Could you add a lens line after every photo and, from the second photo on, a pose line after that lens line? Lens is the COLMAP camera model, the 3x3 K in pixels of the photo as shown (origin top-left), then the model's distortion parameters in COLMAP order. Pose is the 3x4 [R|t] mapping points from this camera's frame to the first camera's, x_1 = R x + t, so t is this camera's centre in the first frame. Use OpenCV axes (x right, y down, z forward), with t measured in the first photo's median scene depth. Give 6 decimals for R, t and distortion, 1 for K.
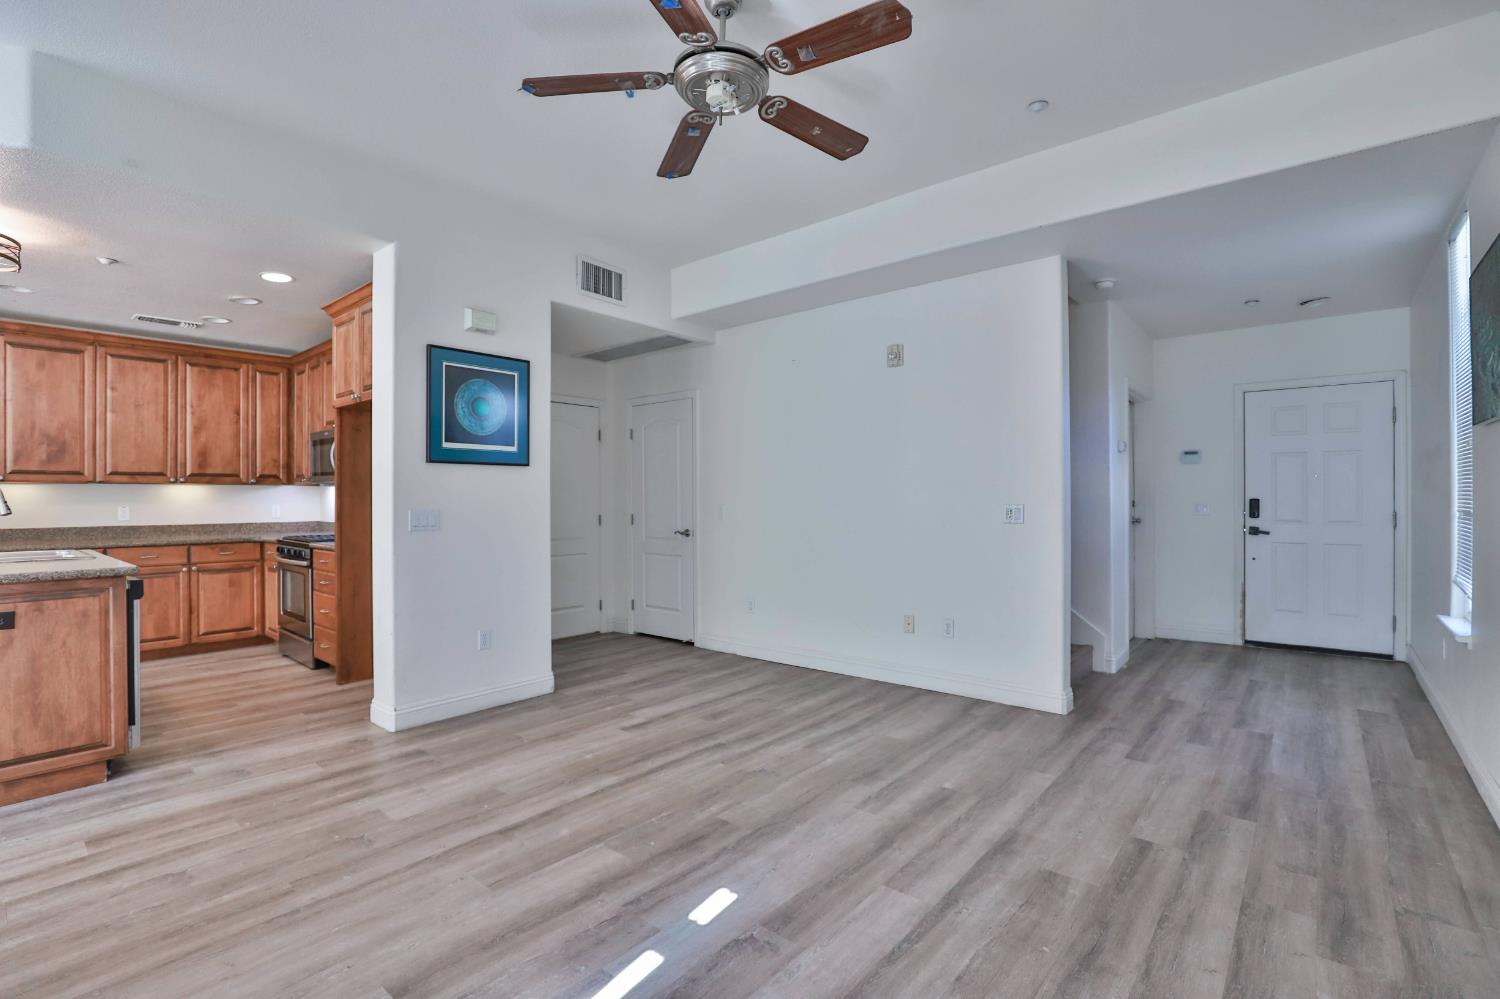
lens RADIAL K [[687.8, 0, 740.6], [0, 687.8, 496.6], [0, 0, 1]] dist [-0.035660, 0.008282]
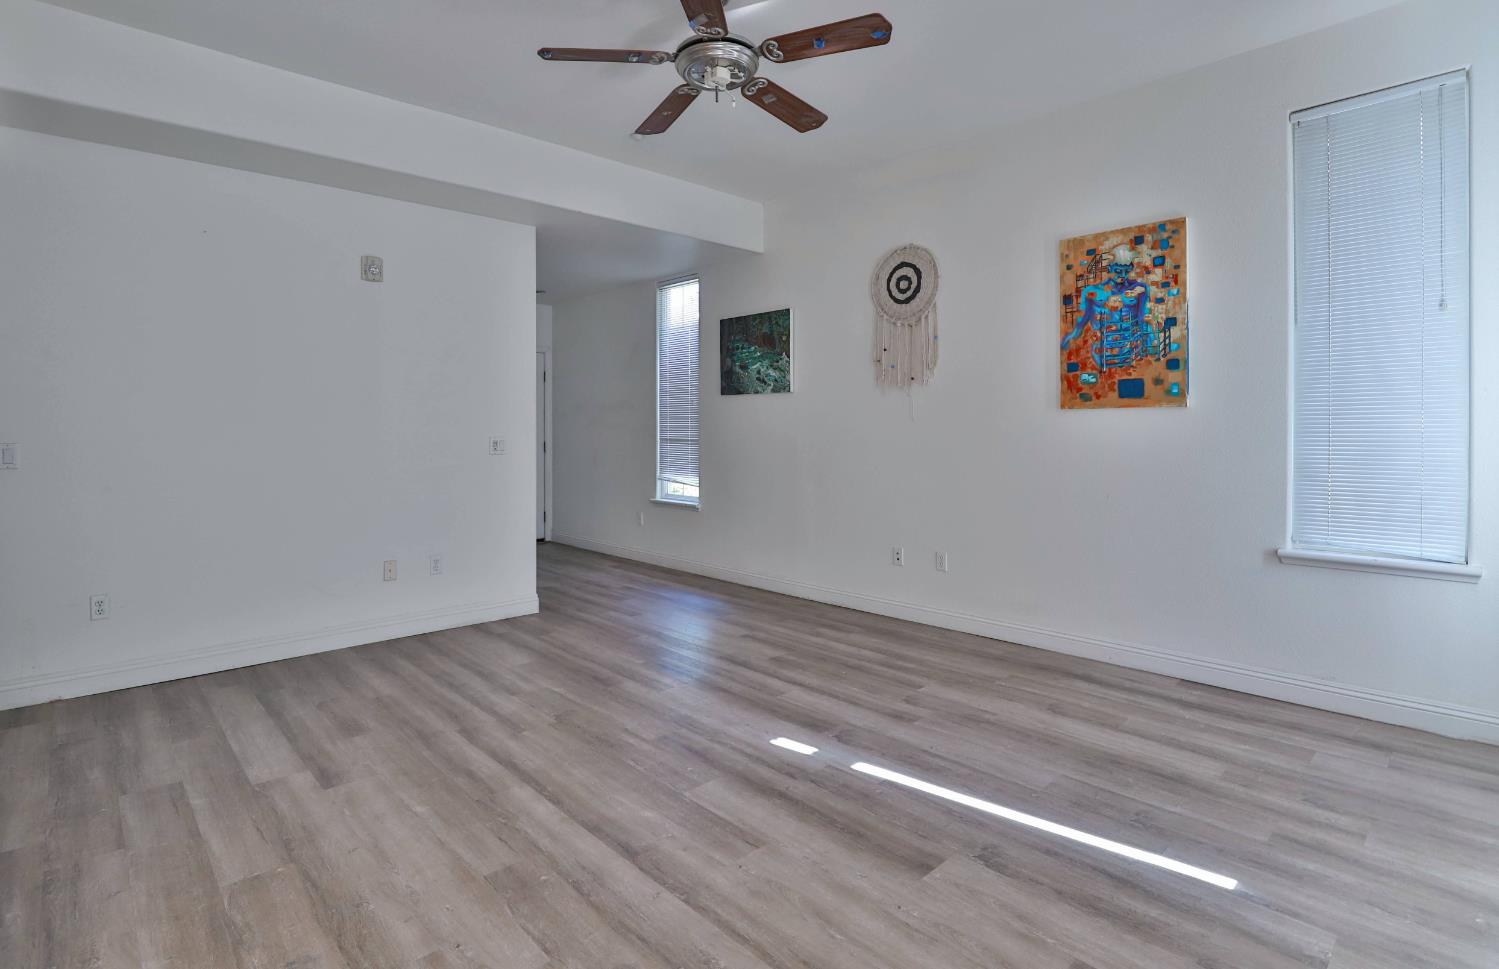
lens RADIAL K [[728.6, 0, 734.2], [0, 728.6, 428.6], [0, 0, 1]] dist [-0.034729, -0.000841]
pose [[0.121092, 0.003359, 0.992636, -0.988941], [0.002722, 0.999989, -0.003716, 0.005201], [-0.992638, 0.003152, 0.121082, 0.666203]]
